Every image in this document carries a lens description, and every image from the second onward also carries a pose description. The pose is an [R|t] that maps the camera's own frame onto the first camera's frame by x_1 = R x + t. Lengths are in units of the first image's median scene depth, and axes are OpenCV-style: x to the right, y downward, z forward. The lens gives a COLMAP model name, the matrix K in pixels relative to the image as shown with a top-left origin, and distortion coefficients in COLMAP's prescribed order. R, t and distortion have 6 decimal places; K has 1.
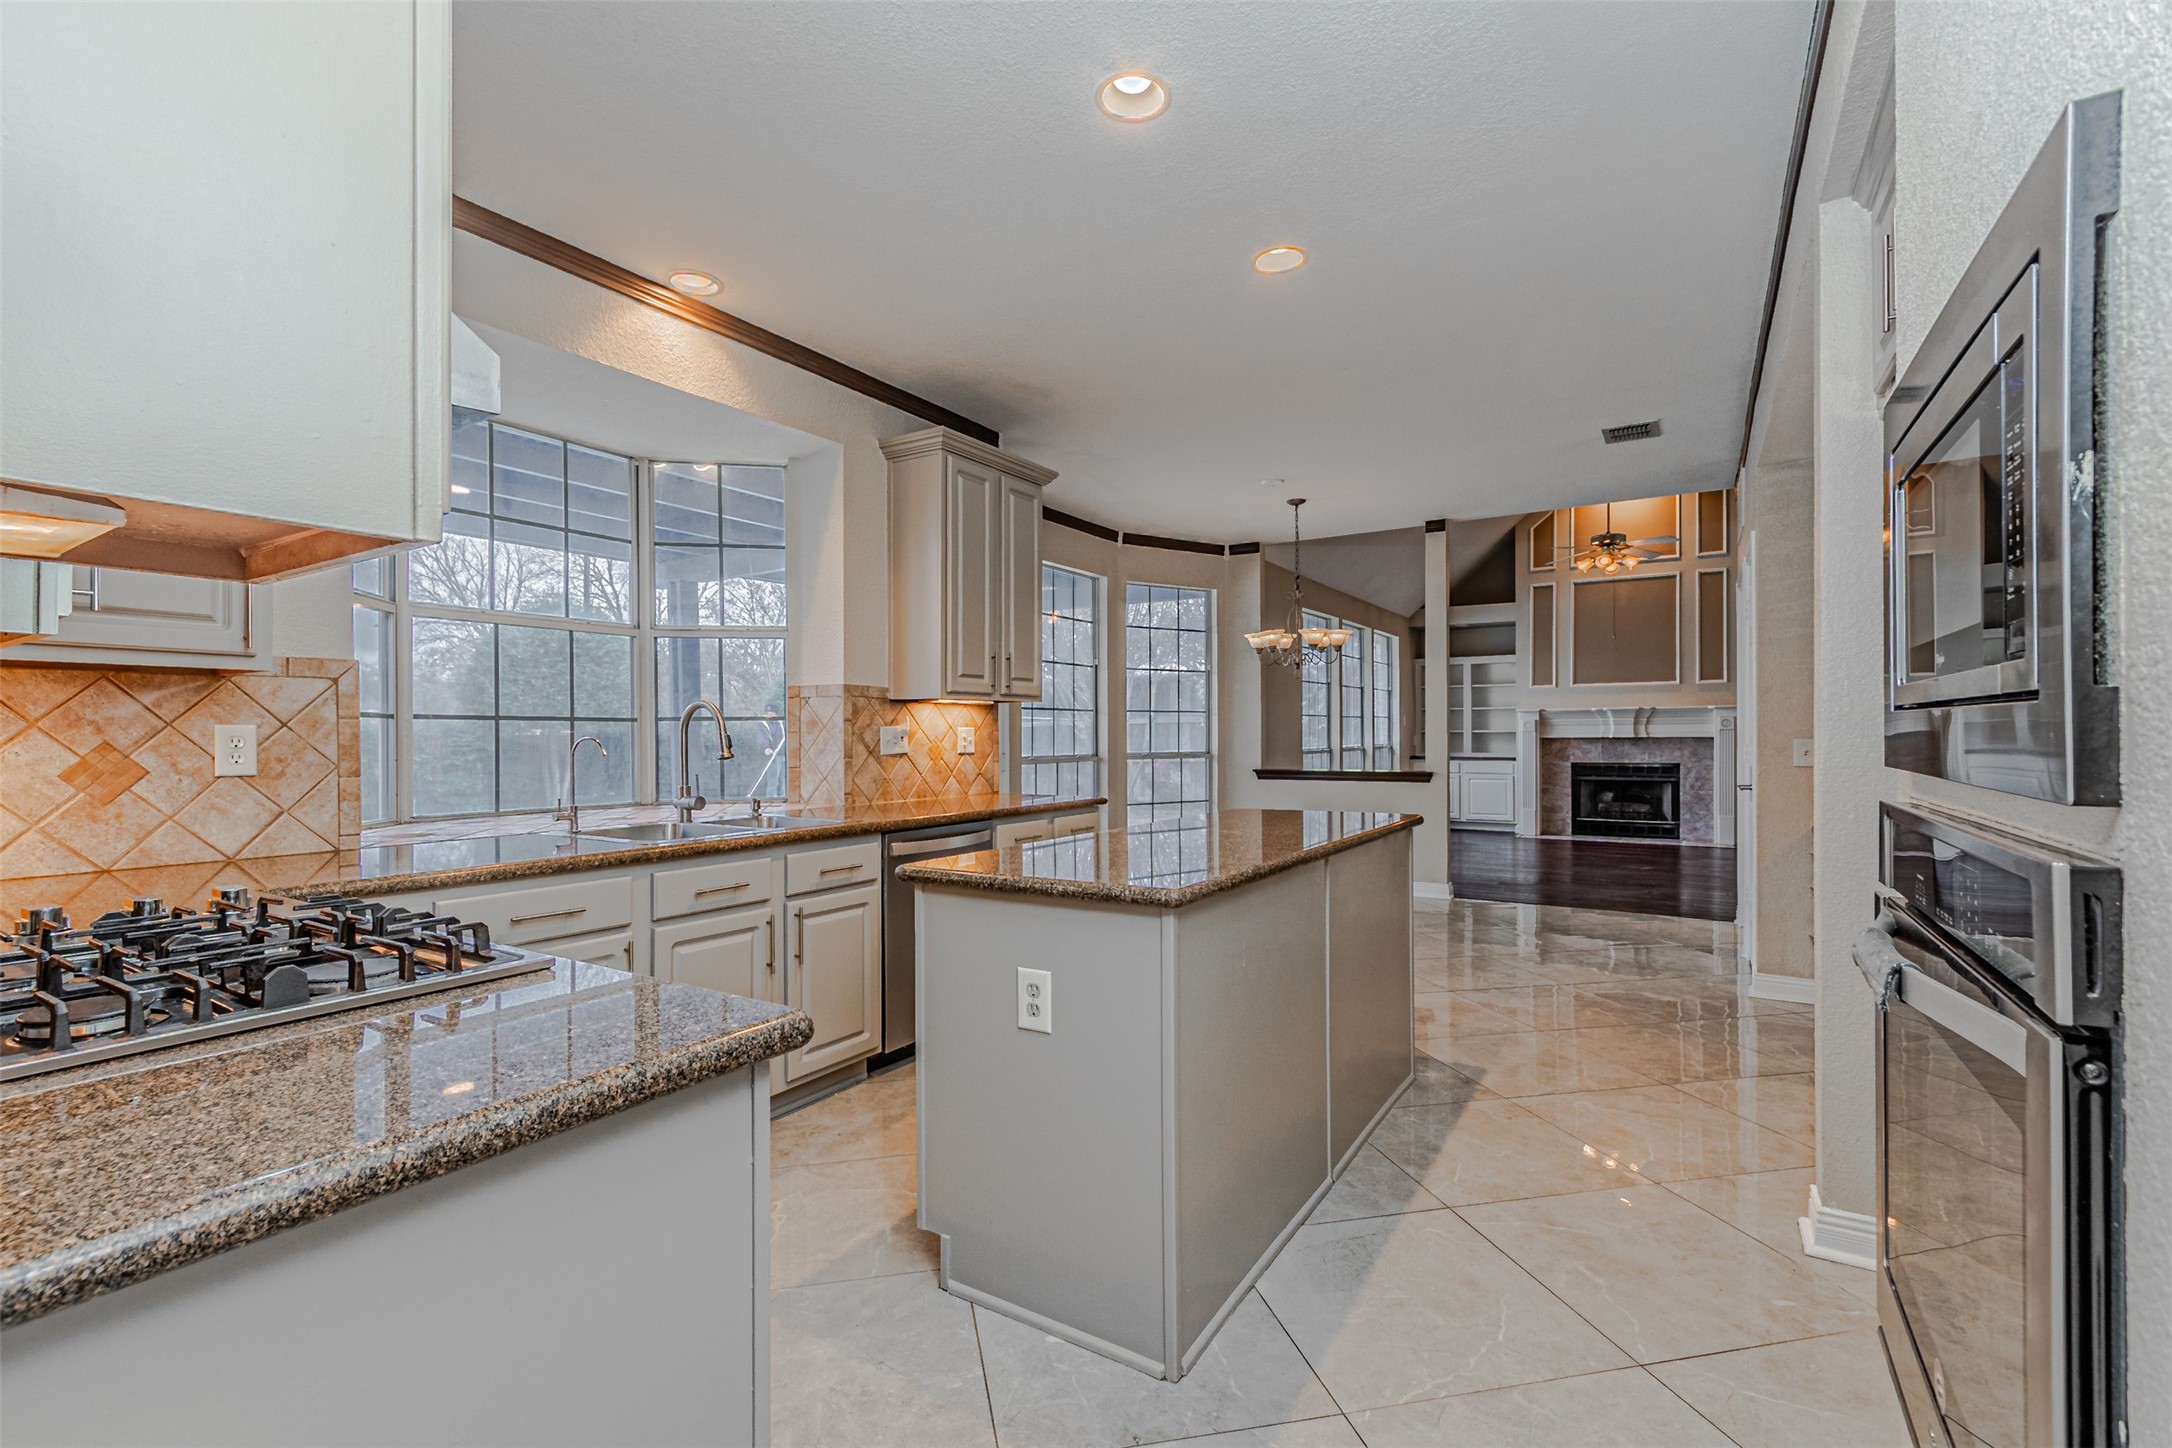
lens RADIAL K [[917.4, 0, 1075.2], [0, 917.4, 733.3], [0, 0, 1]] dist [0.002264, 0.000173]
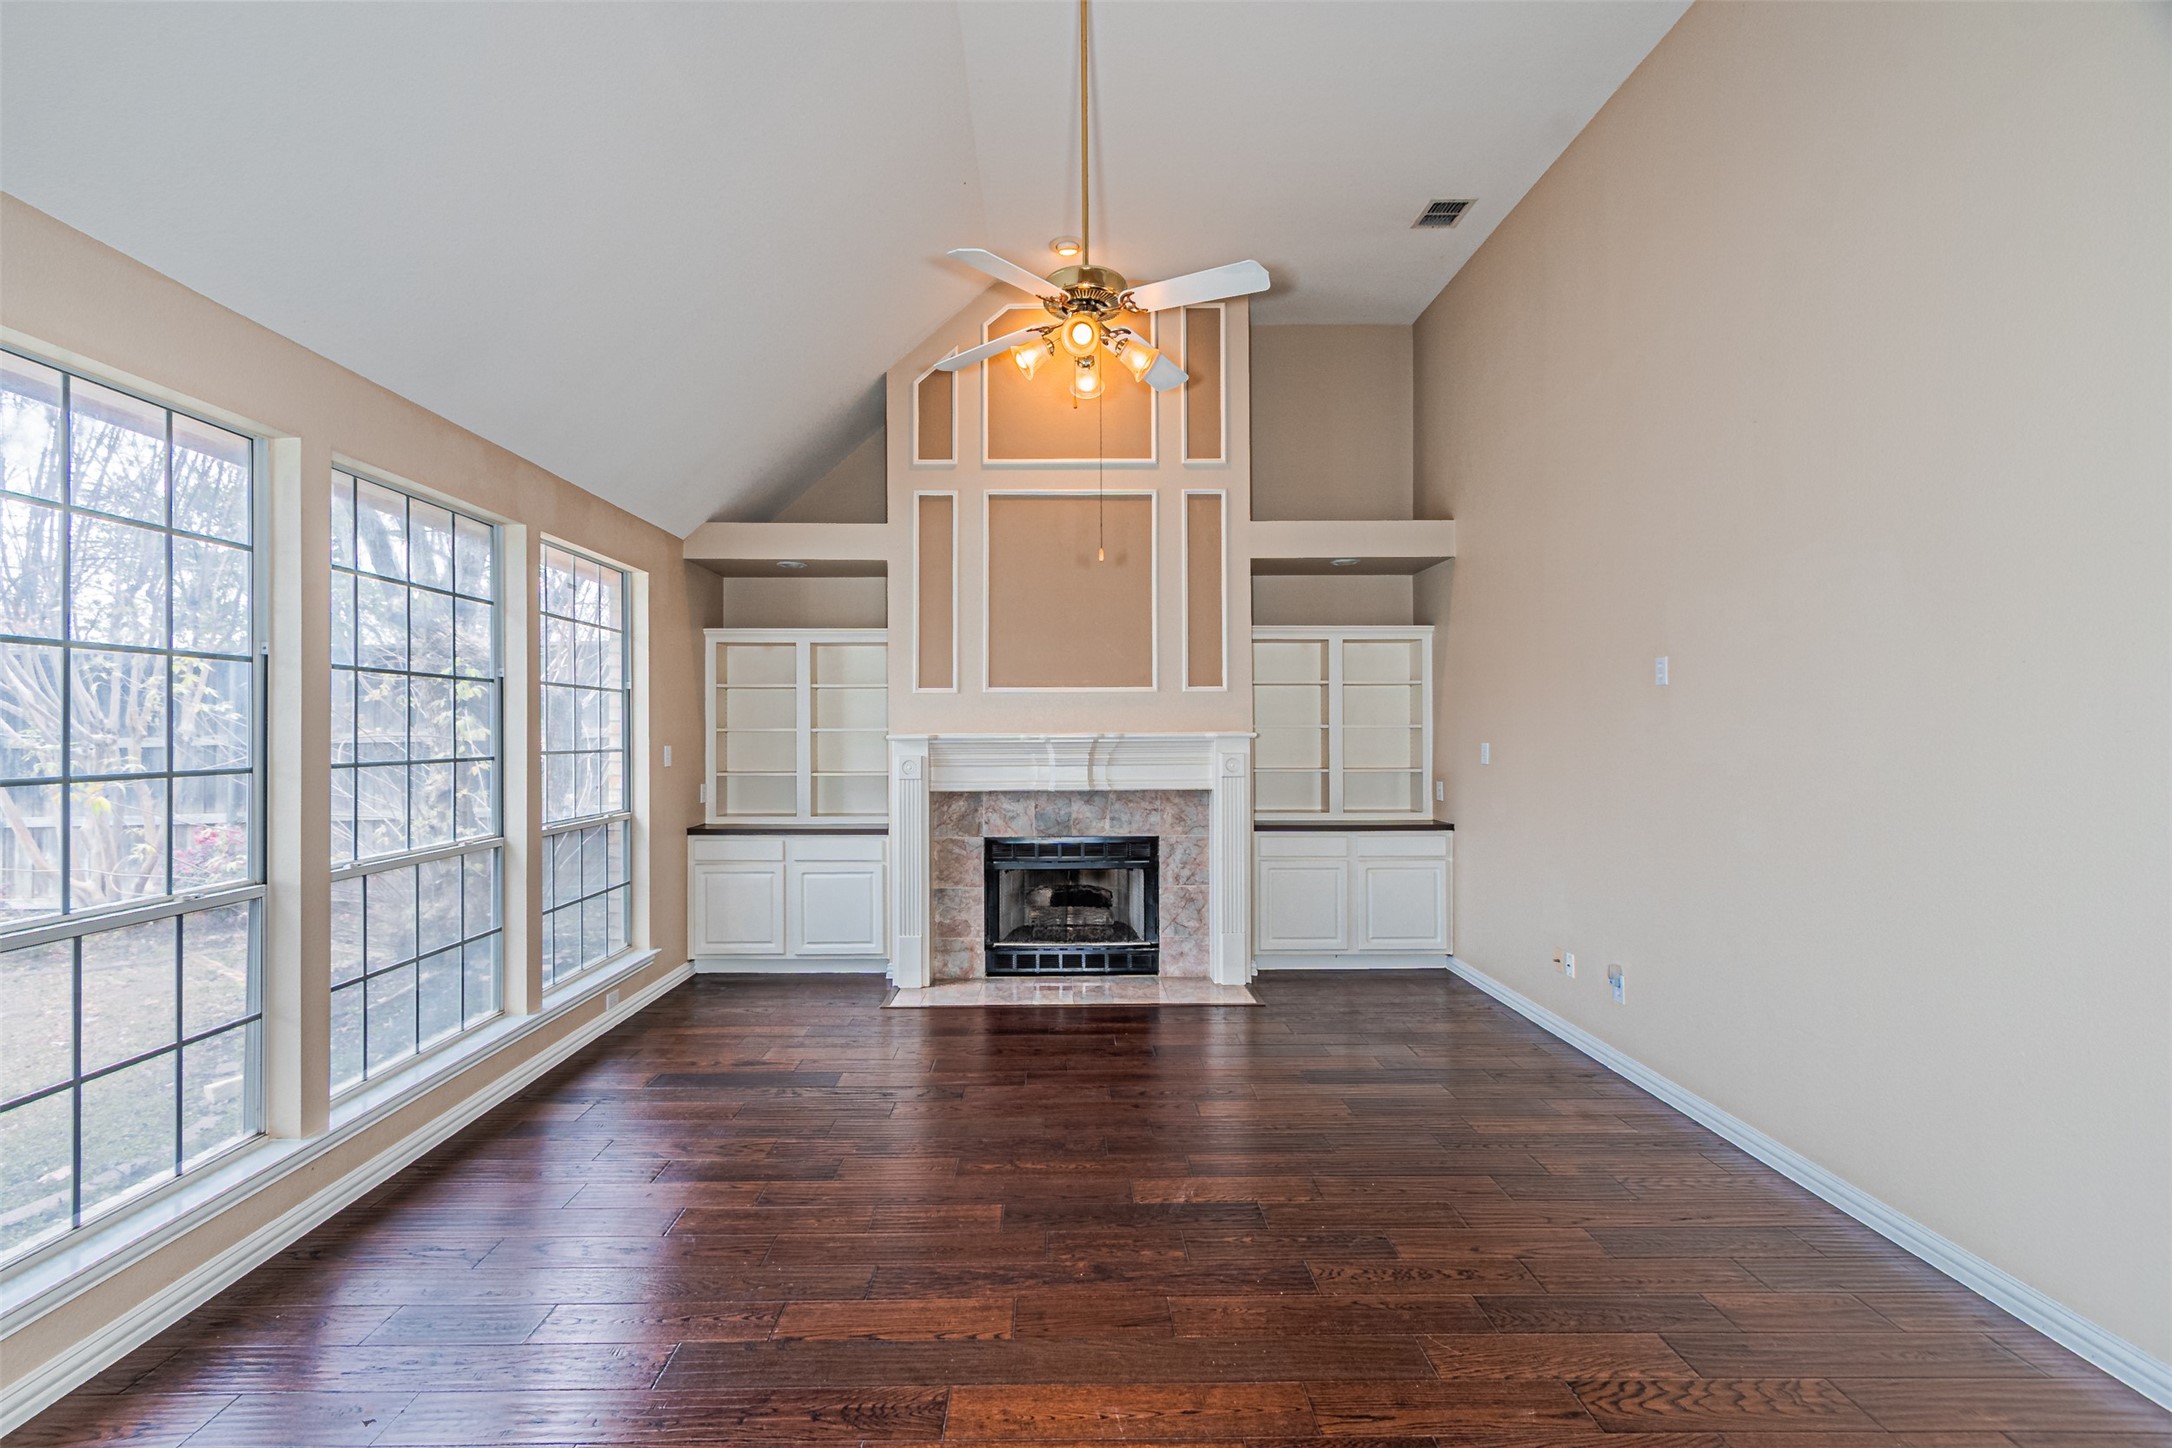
lens RADIAL K [[917.4, 0, 1082.9], [0, 917.4, 724.7], [0, 0, 1]] dist [0.002264, 0.000173]
pose [[0.809158, 0.000062, 0.587591, 0.279418], [0.001504, 0.999997, -0.002176, -0.031437], [-0.587590, 0.002645, 0.809155, 0.545696]]
